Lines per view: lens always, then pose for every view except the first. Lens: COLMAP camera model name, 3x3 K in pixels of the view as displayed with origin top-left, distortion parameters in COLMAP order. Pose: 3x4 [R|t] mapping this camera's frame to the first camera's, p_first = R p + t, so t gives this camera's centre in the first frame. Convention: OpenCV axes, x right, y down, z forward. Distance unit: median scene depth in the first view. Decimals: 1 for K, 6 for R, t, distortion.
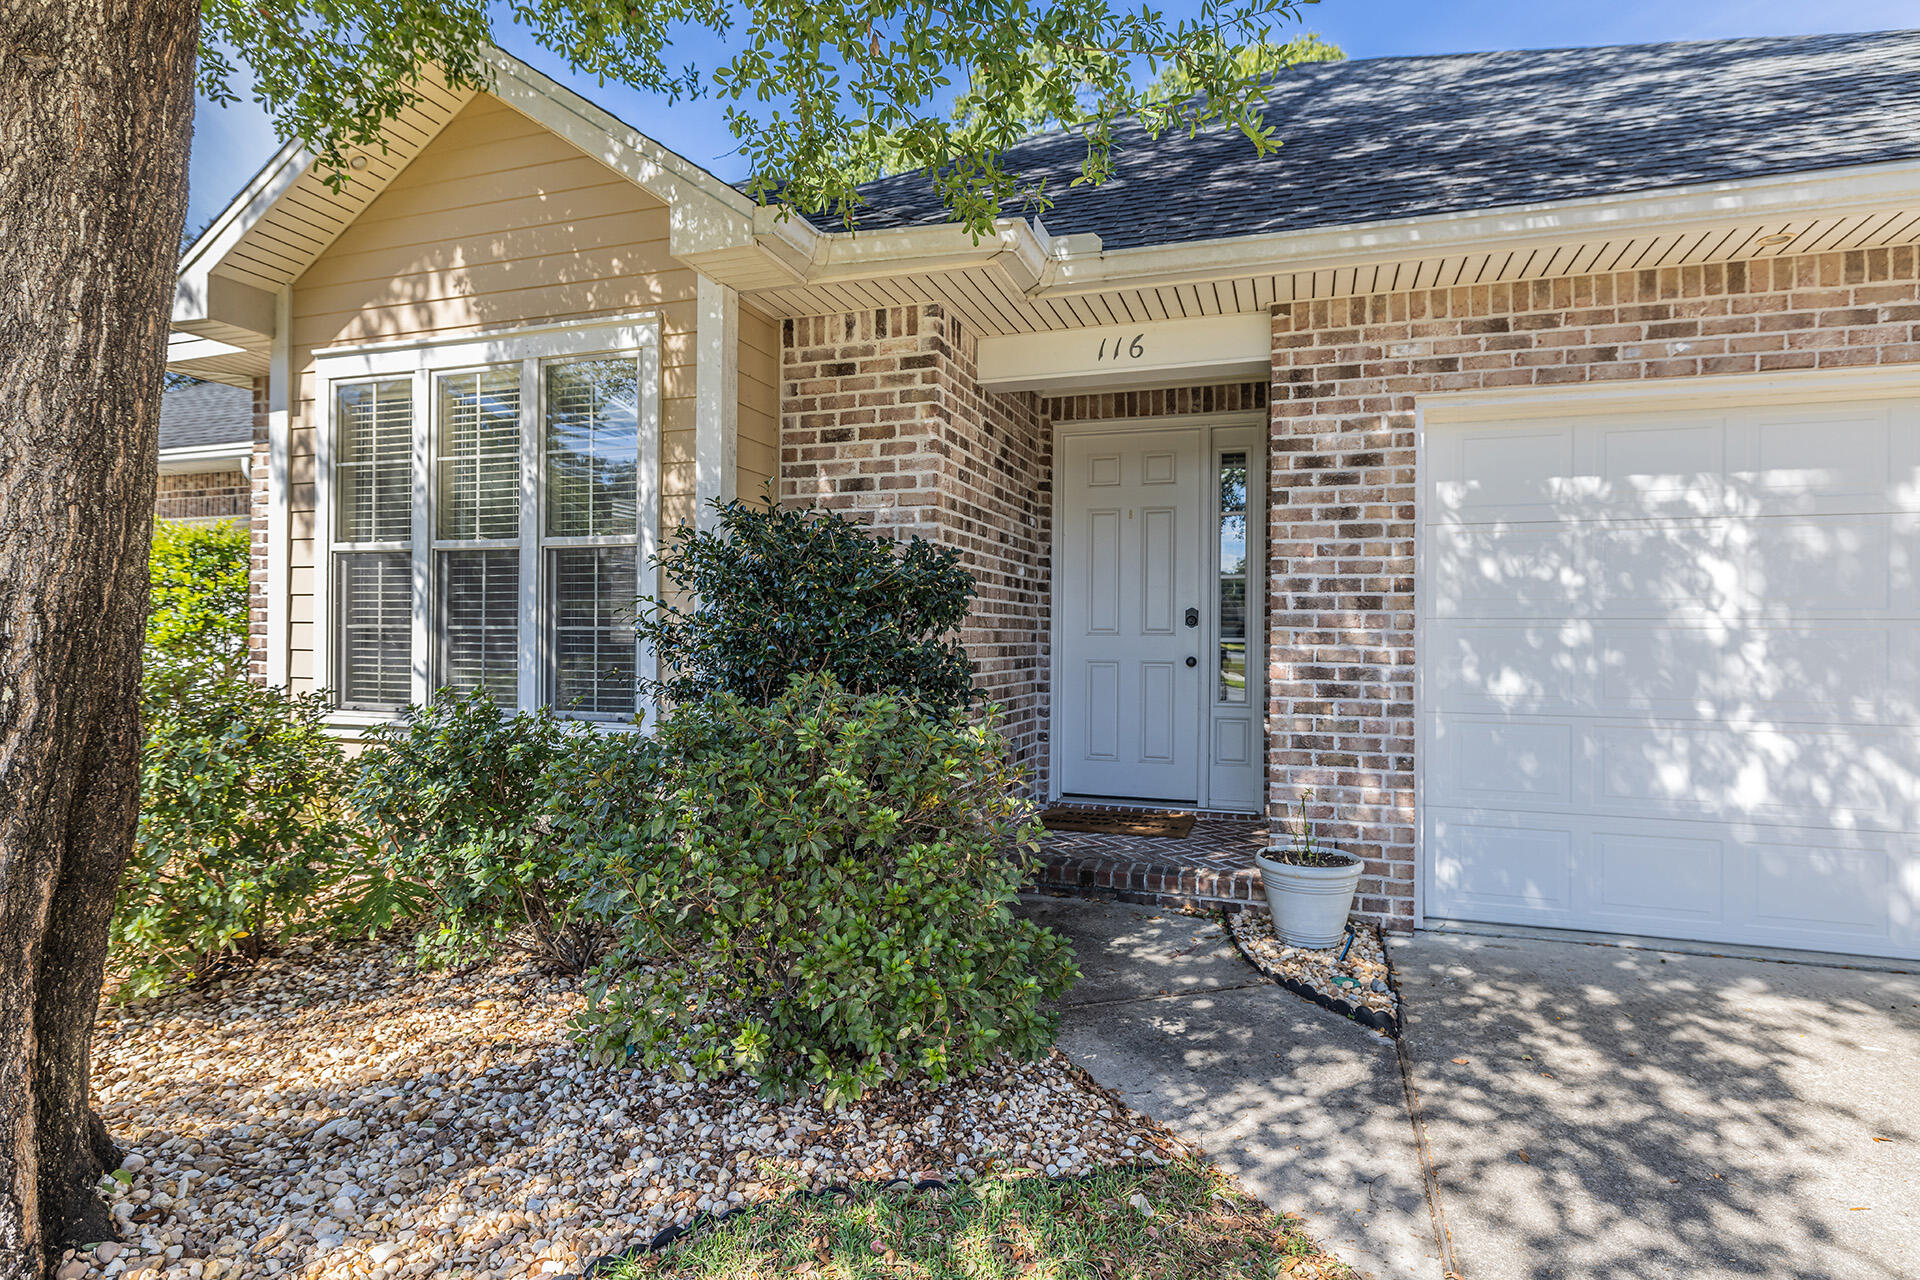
lens RADIAL K [[1004.9, 0, 957.3], [0, 1004.9, 638.4], [0, 0, 1]] dist [0.001338, -0.000716]
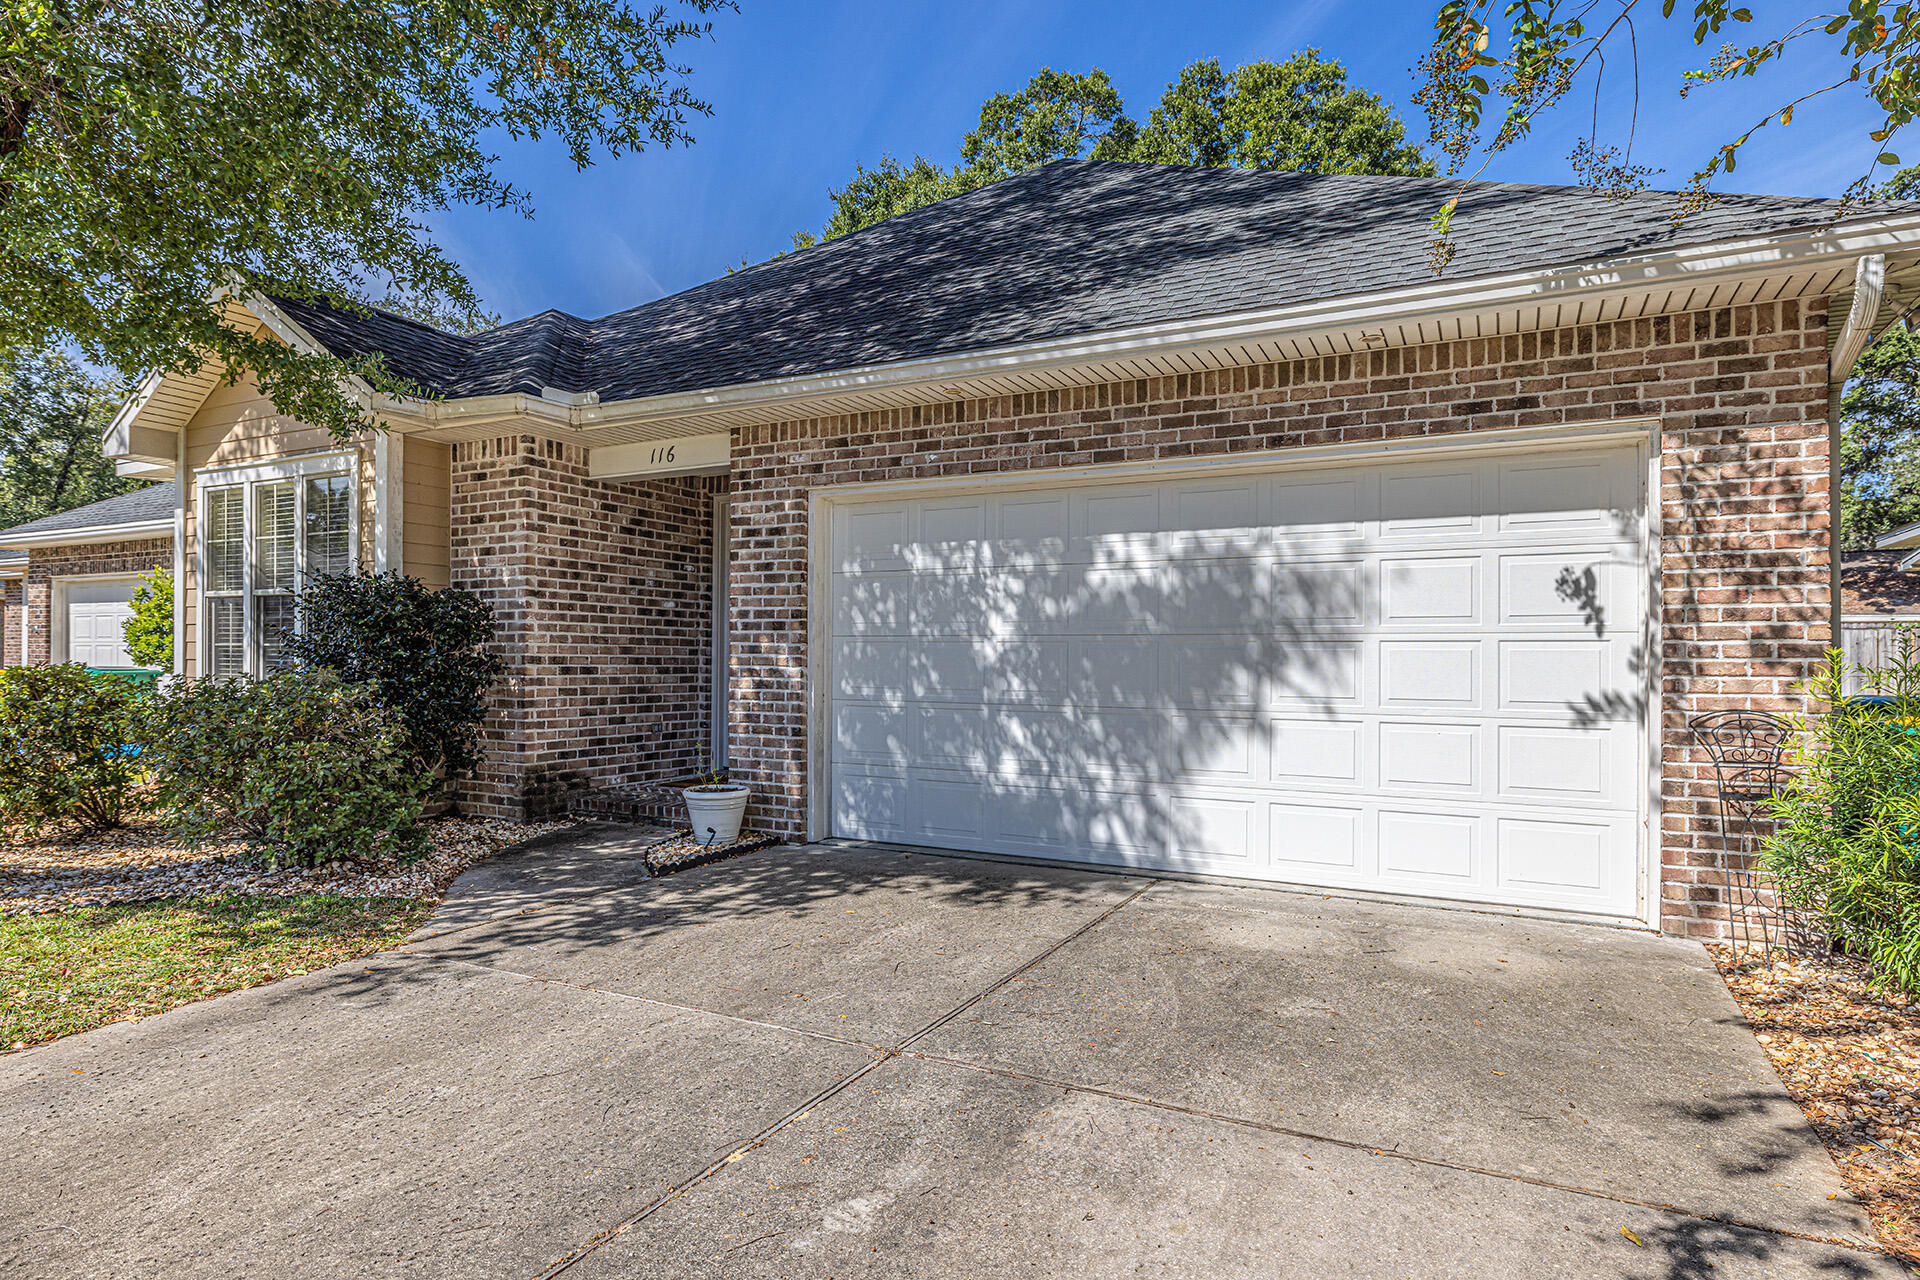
lens RADIAL K [[1055.7, 0, 963.9], [0, 1055.7, 653.1], [0, 0, 1]] dist [0.001826, 0.000718]
pose [[0.989017, -0.003075, -0.147770, 0.874650], [0.001942, 0.999968, -0.007808, 0.017573], [0.147789, 0.007436, 0.988991, -0.500927]]
